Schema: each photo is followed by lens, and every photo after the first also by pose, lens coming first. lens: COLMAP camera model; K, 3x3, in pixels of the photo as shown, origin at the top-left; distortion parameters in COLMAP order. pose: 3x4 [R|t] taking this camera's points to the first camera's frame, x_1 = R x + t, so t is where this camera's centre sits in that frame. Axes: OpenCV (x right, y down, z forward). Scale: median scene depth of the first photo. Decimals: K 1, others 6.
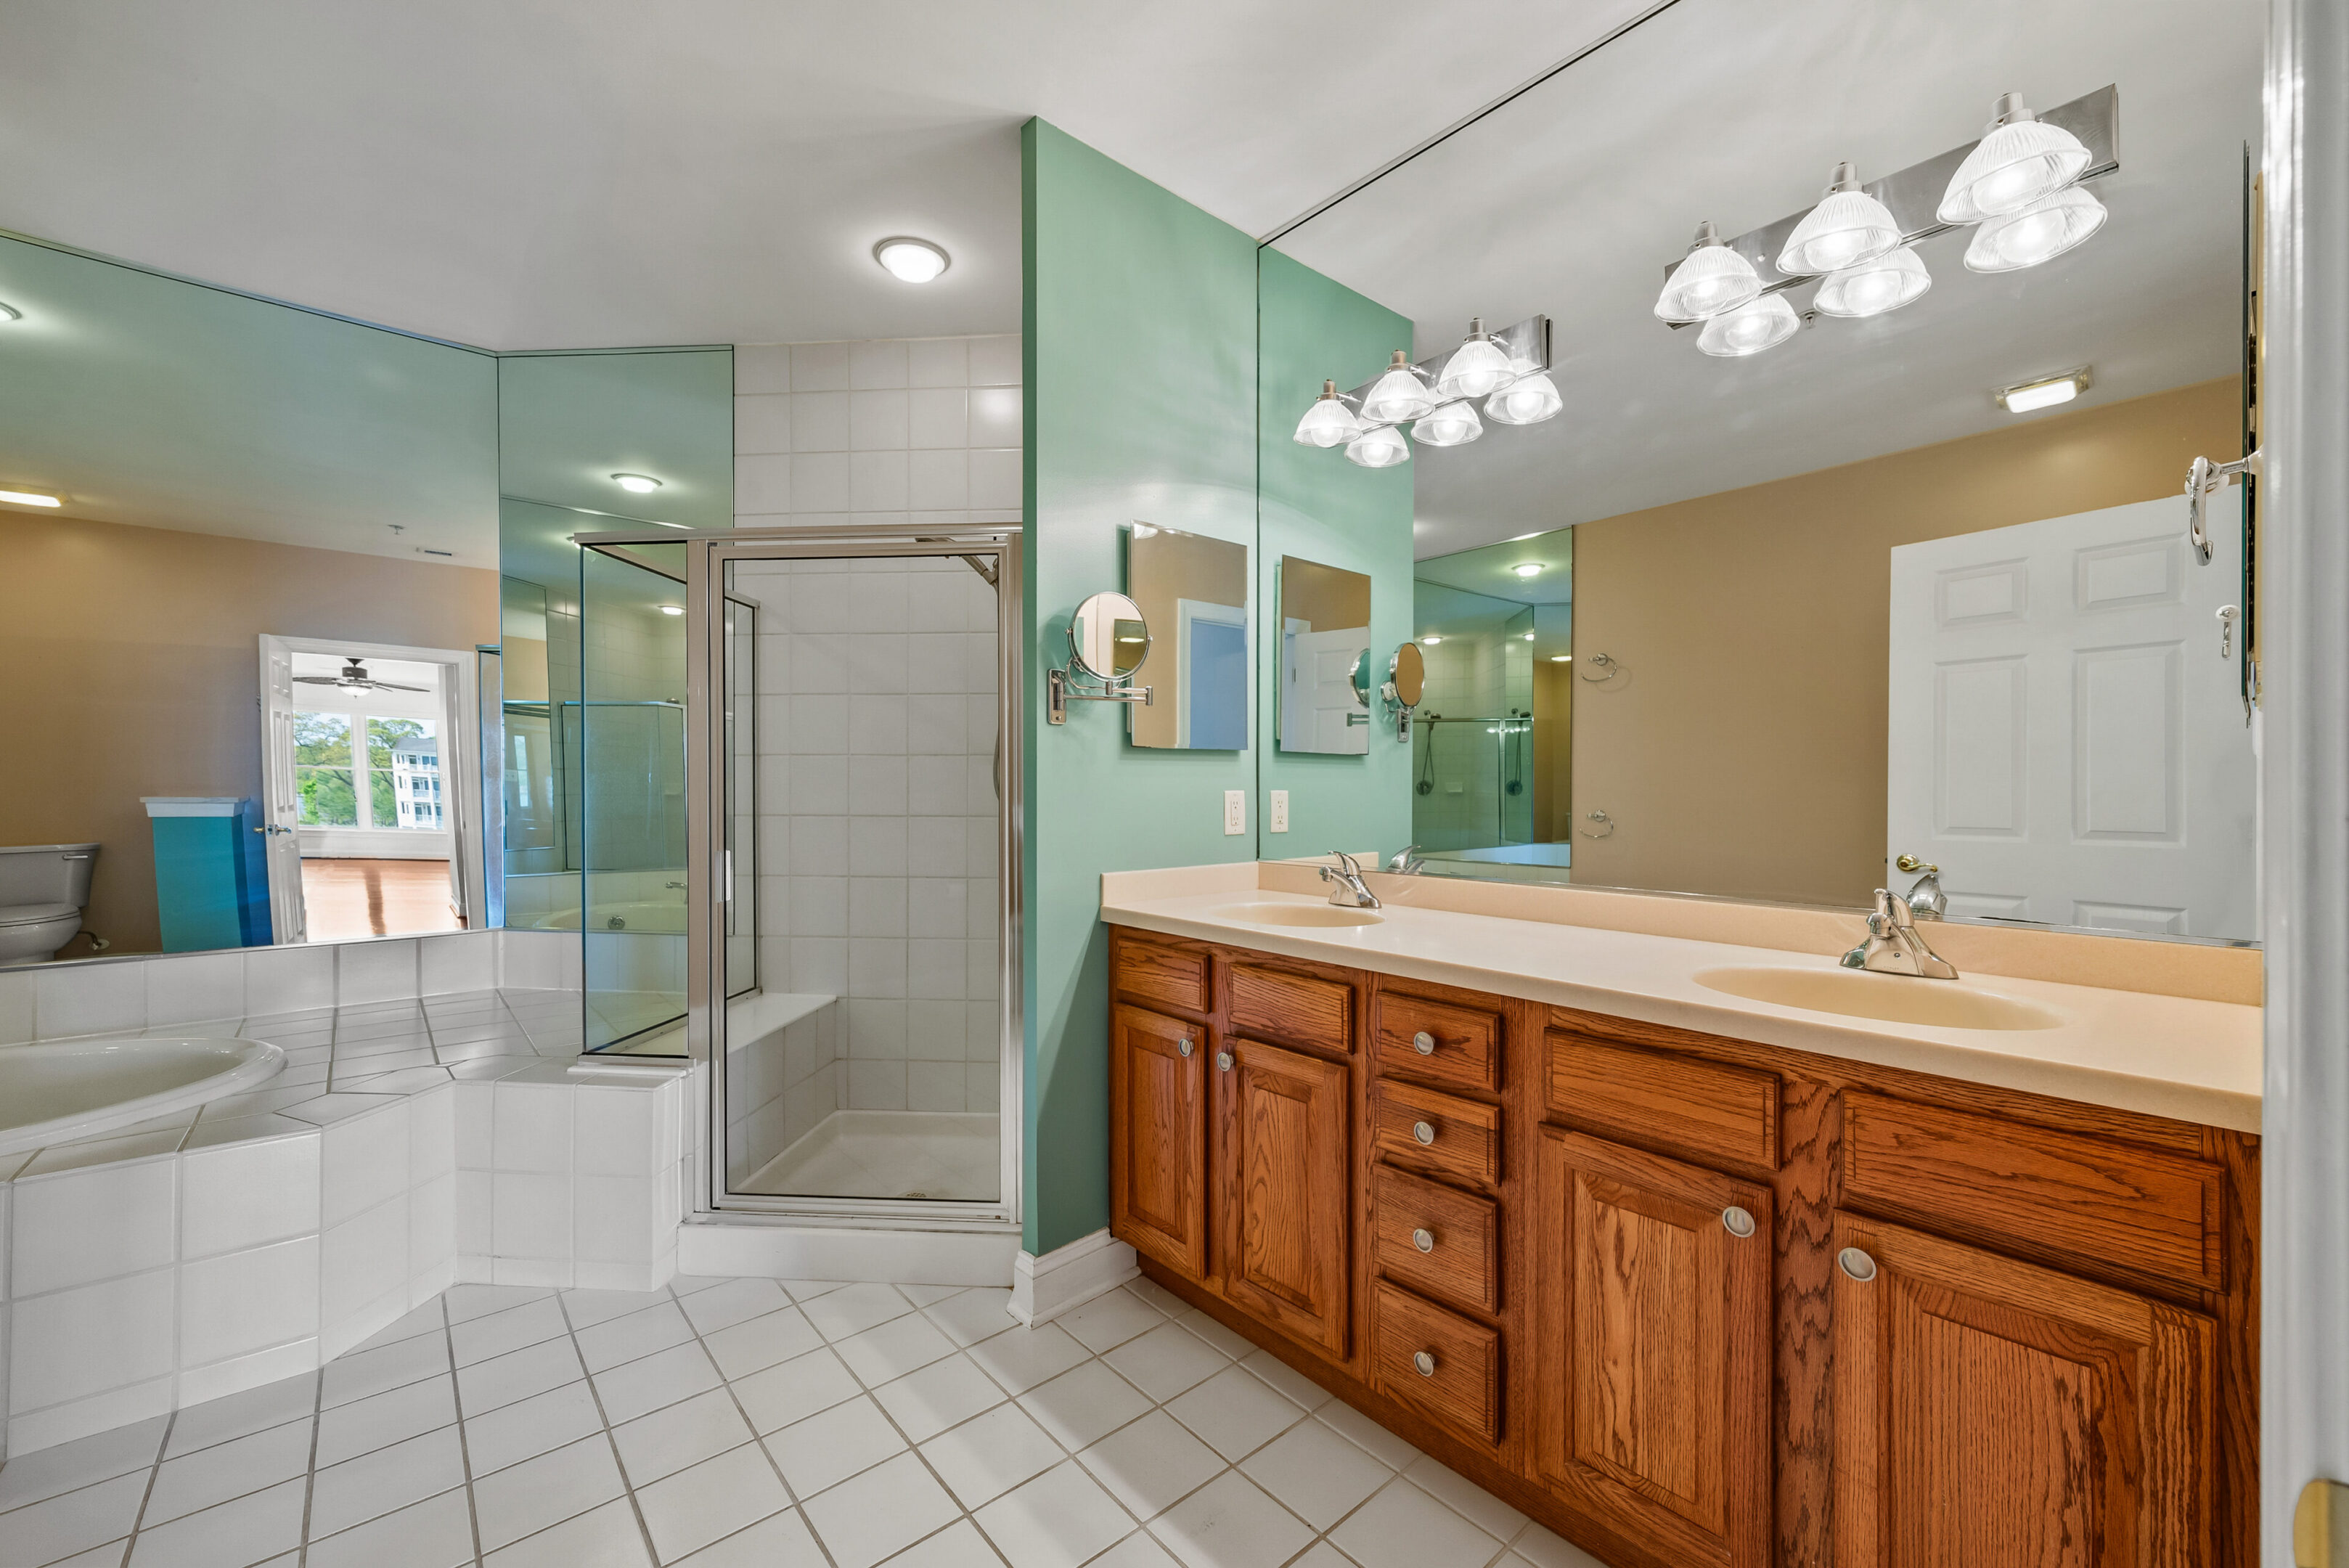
lens RADIAL K [[933.2, 0, 1172.9], [0, 933.2, 777.0], [0, 0, 1]] dist [-0.000701, 0.000364]
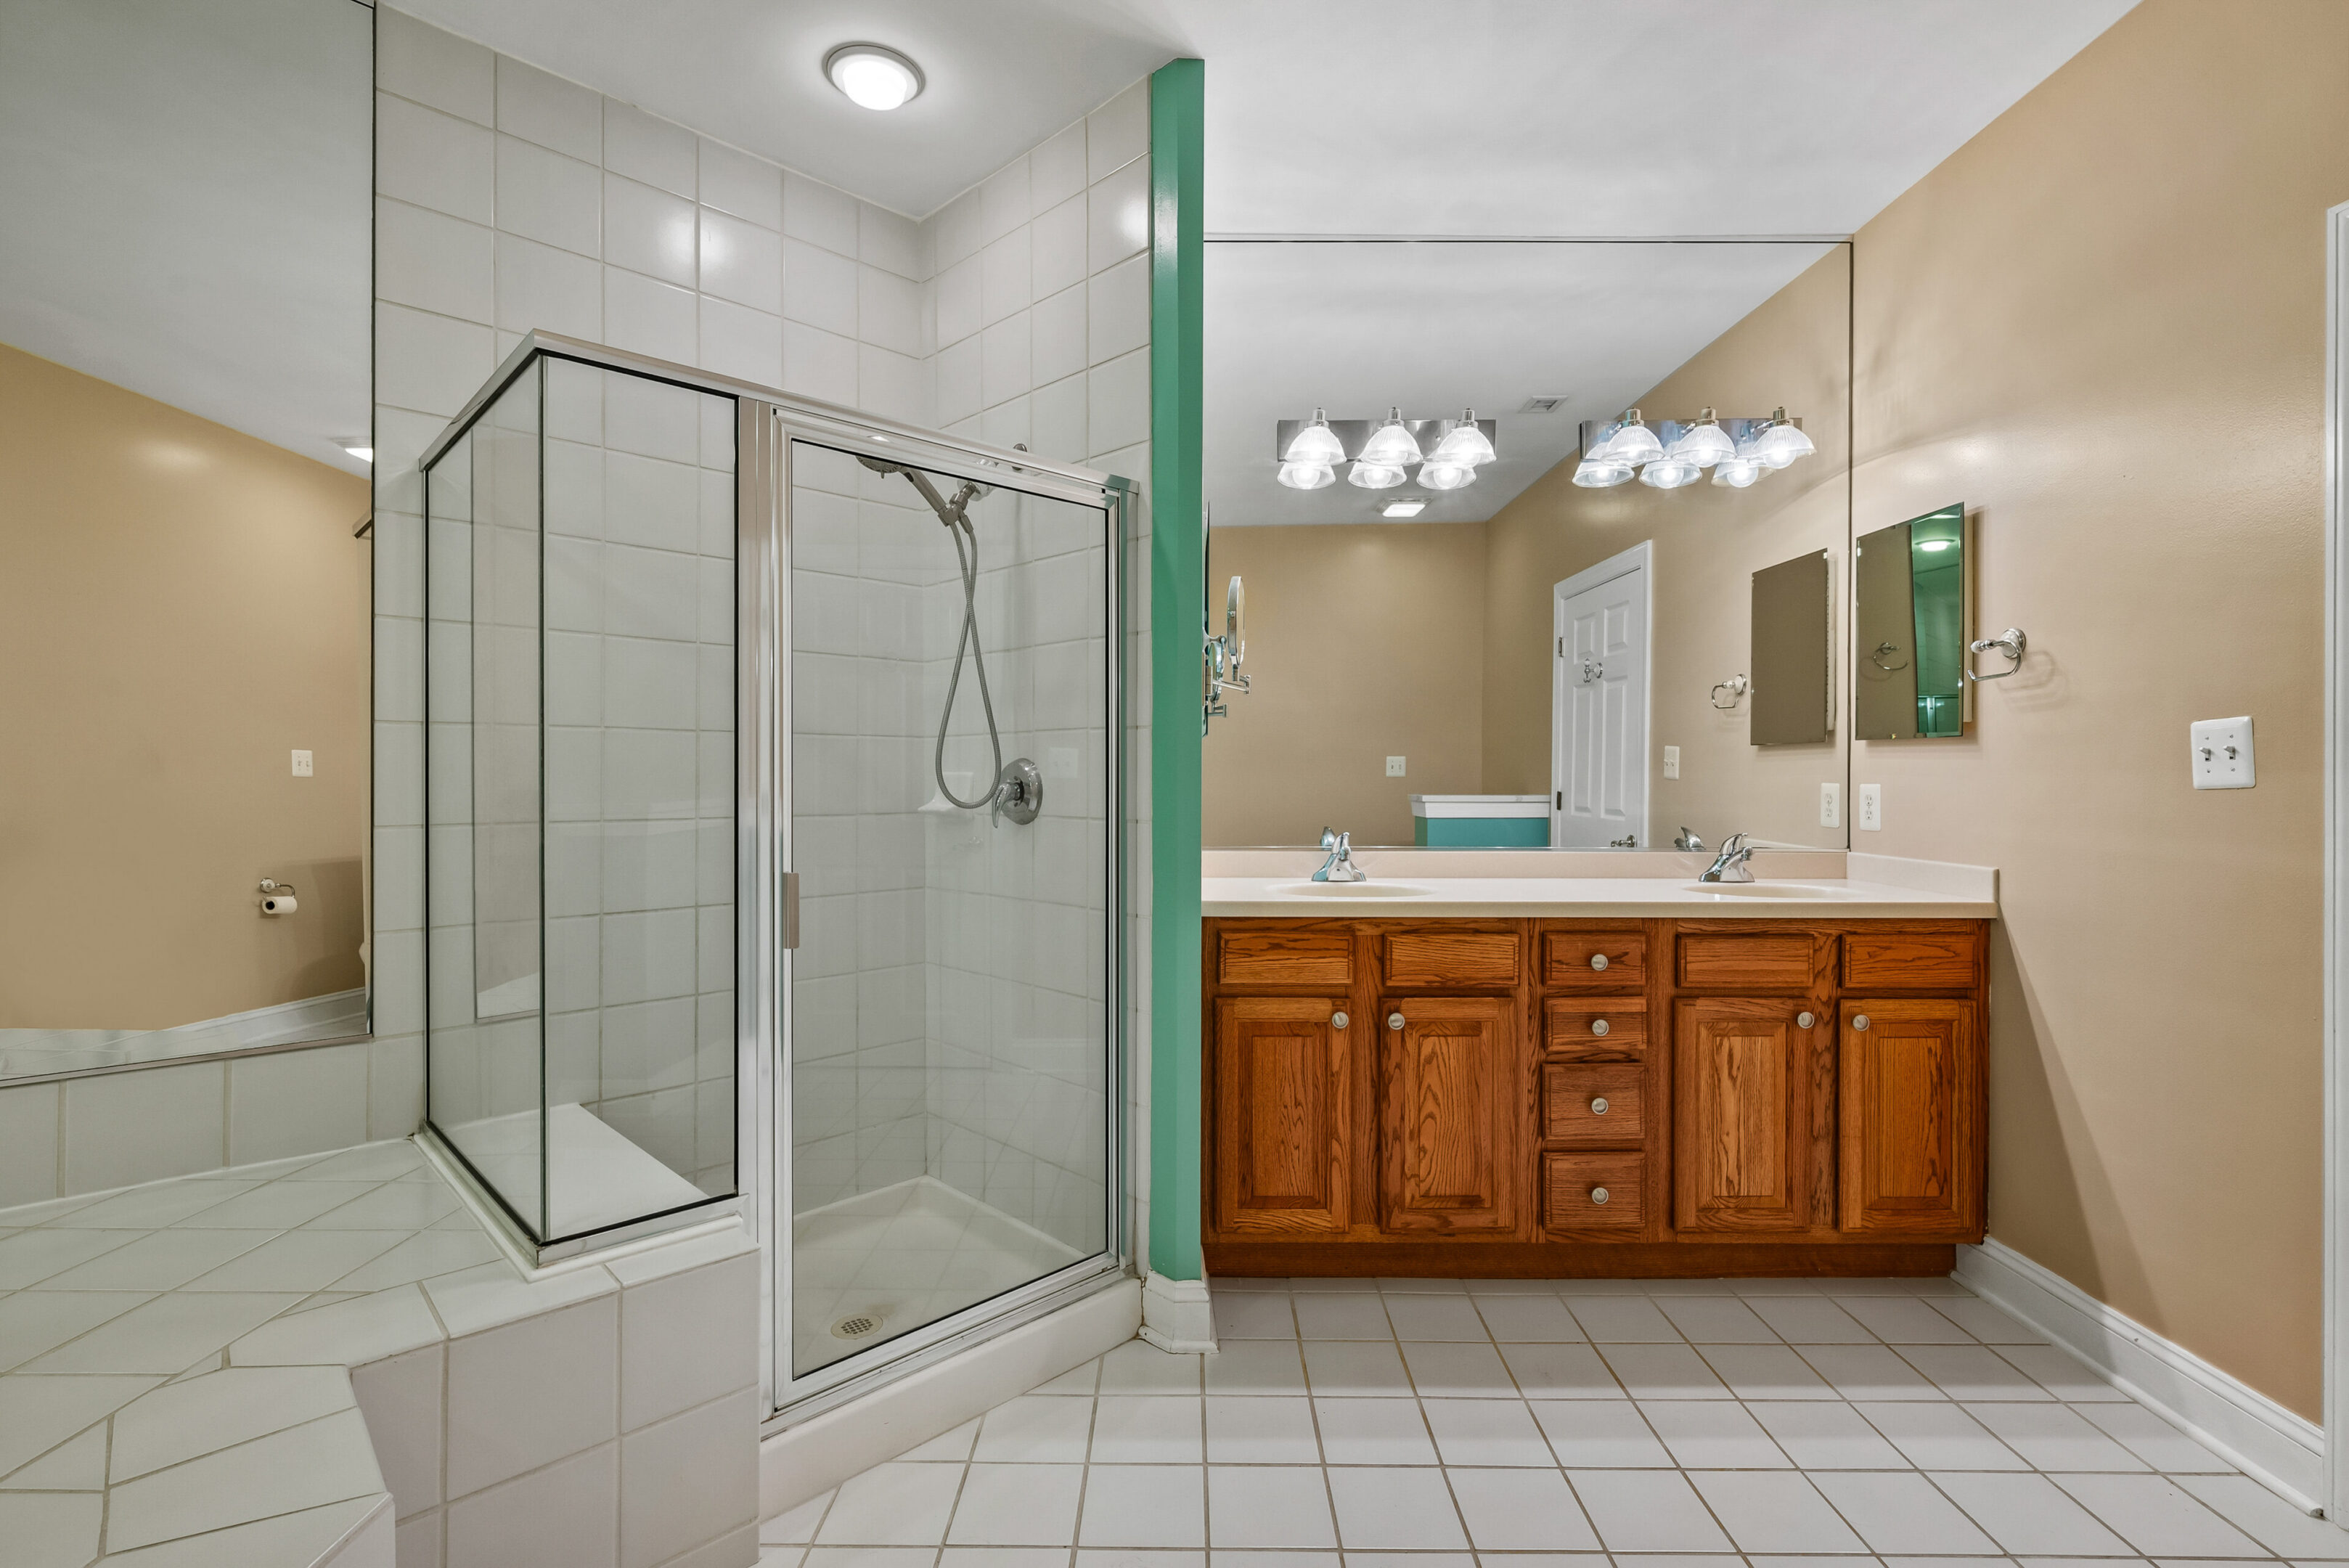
lens RADIAL K [[1089.0, 0, 1175.2], [0, 1089.0, 777.6], [0, 0, 1]] dist [0.000634, 0.000311]
pose [[0.653156, -0.003020, 0.757218, -1.502844], [-0.008158, 0.999906, 0.011025, 0.004152], [-0.757180, -0.013378, 0.653070, 0.488520]]
